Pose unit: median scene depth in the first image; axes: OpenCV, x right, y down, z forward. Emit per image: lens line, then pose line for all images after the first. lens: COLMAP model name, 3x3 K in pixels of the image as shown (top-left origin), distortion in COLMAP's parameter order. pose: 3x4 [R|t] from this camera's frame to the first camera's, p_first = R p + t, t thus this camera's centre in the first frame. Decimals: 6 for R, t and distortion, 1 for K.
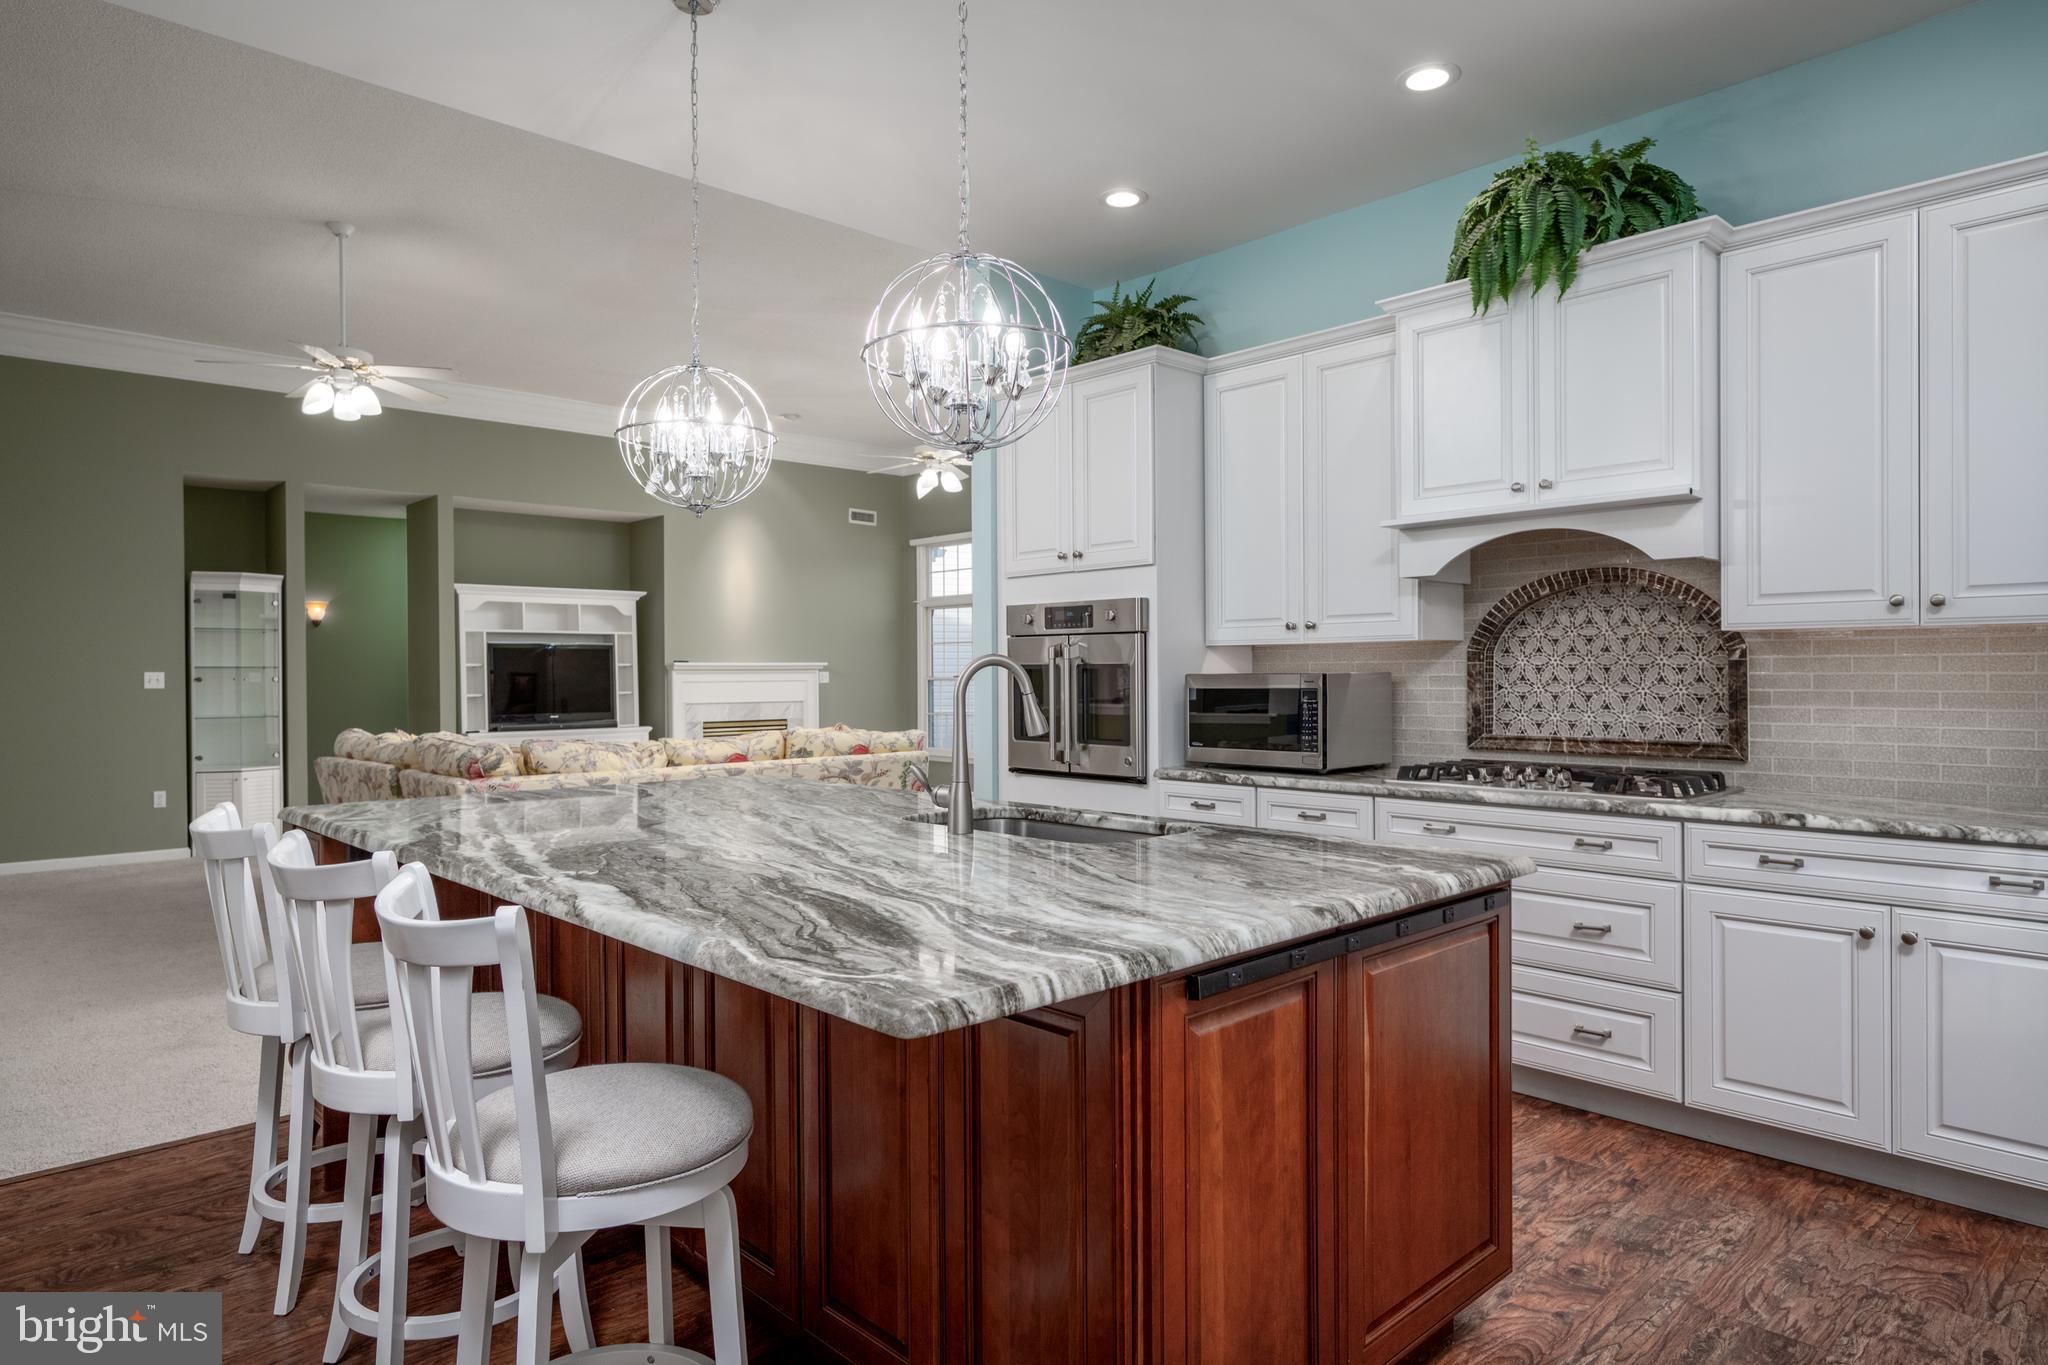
lens RADIAL K [[1169.9, 0, 1016.6], [0, 1169.9, 685.2], [0, 0, 1]] dist [-0.009980, -0.000566]
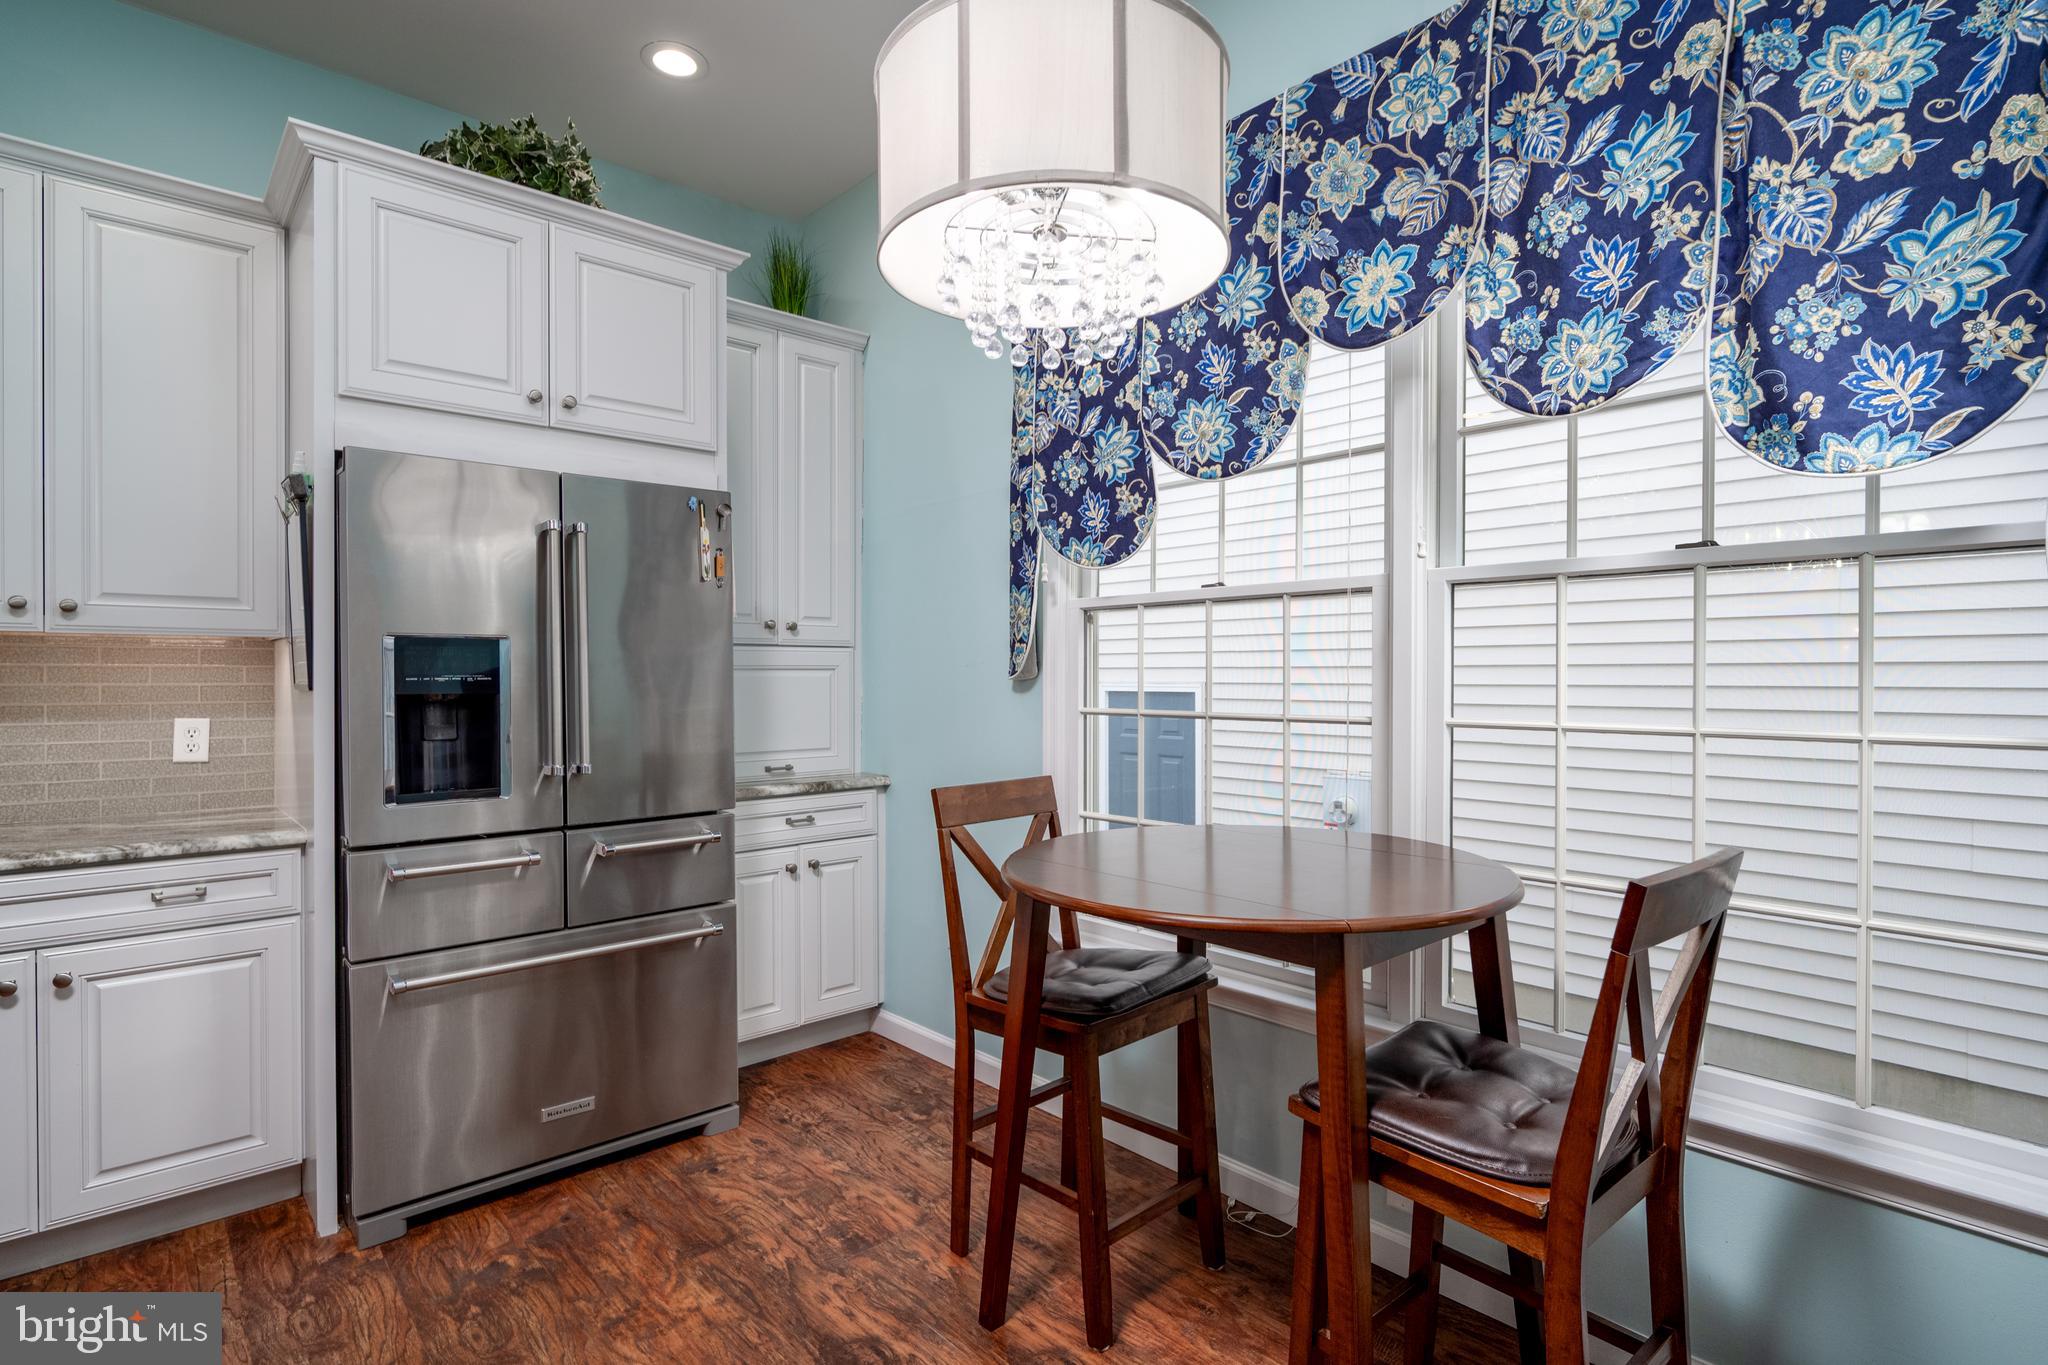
lens RADIAL K [[1003.4, 0, 1068.9], [0, 1003.4, 678.5], [0, 0, 1]] dist [-0.001336, 0.000246]
pose [[0.001827, 0.005978, 0.999980, -0.002813], [0.009579, 0.999936, -0.005996, -0.002049], [-0.999952, 0.009589, 0.001770, 0.141933]]
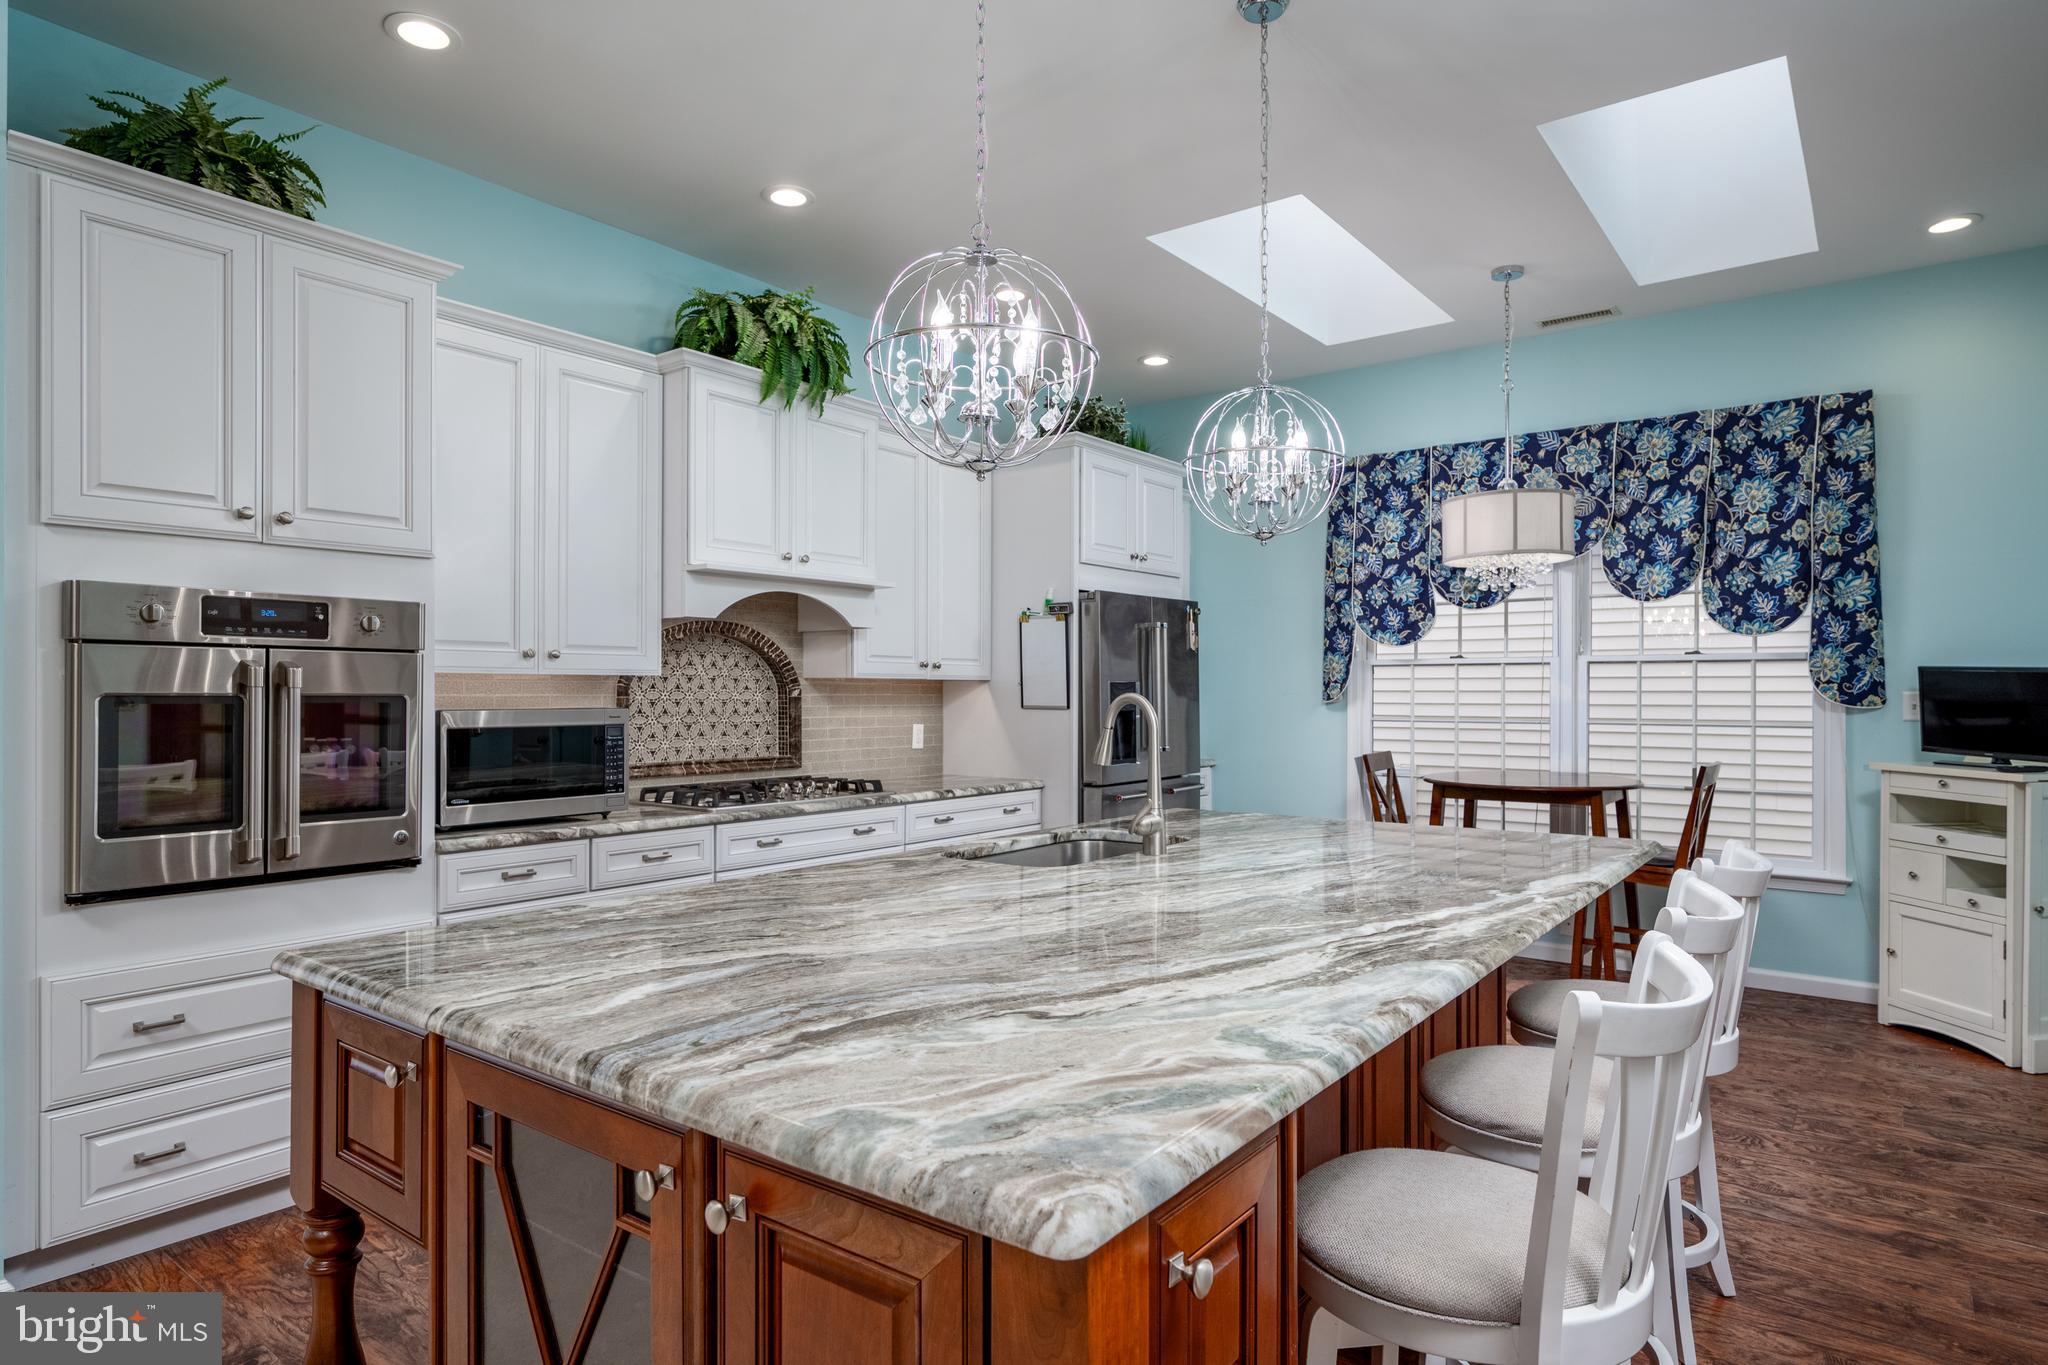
lens RADIAL K [[1114.7, 0, 1080.2], [0, 1114.7, 689.1], [0, 0, 1]] dist [-0.000334, -0.001155]
pose [[-0.190384, 0.010440, 0.981654, -0.691050], [0.008929, 0.999921, -0.008902, -0.014127], [-0.981669, 0.007070, -0.190462, 0.808469]]
